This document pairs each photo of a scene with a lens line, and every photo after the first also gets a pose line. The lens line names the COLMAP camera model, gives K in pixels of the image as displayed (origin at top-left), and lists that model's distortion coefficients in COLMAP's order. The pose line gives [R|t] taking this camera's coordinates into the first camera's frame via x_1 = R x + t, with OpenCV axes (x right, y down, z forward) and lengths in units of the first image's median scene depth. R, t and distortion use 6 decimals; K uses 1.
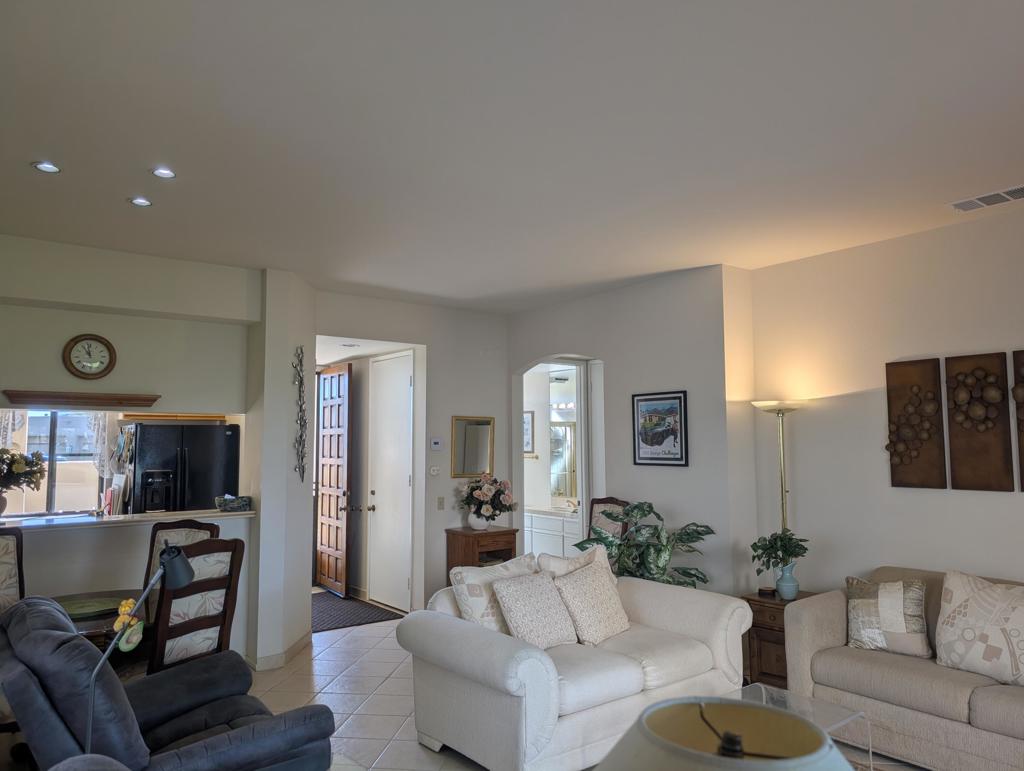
lens RADIAL K [[746.3, 0, 517.1], [0, 746.3, 384.4], [0, 0, 1]] dist [0.044438, -0.044126]
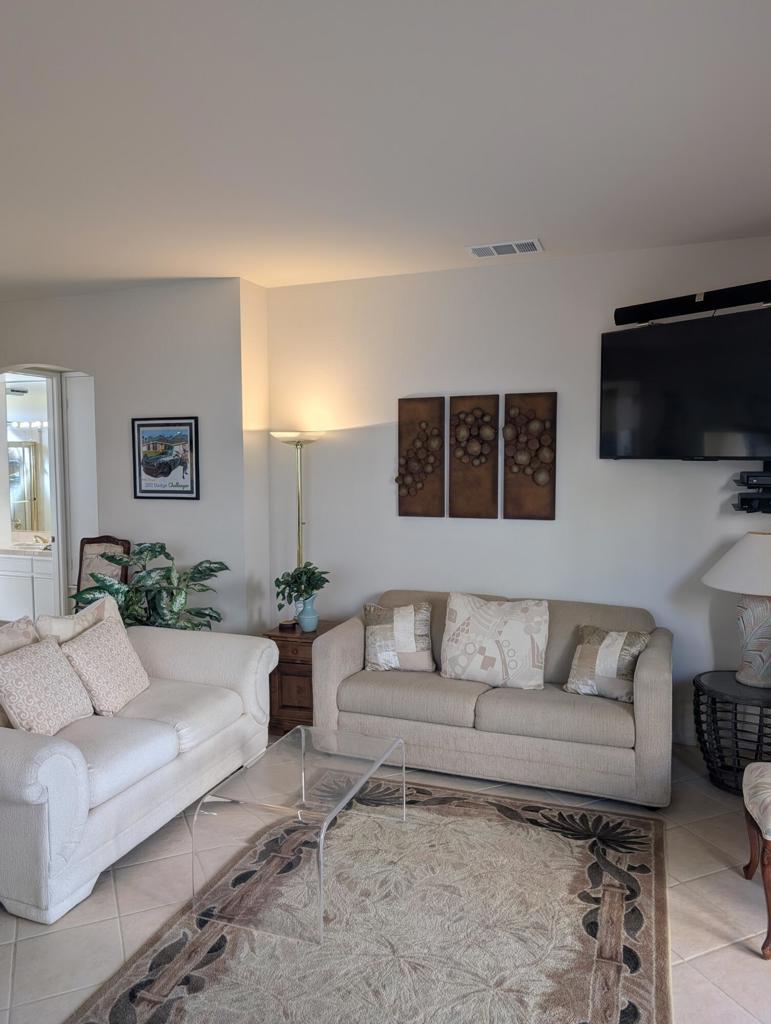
lens RADIAL K [[746.3, 0, 388.4], [0, 746.3, 510.8], [0, 0, 1]] dist [0.044438, -0.044126]
pose [[0.853933, -0.033545, 0.519301, -0.064828], [-0.043527, 0.989819, 0.135514, -0.014857], [-0.518559, -0.138324, 0.843779, 0.126394]]
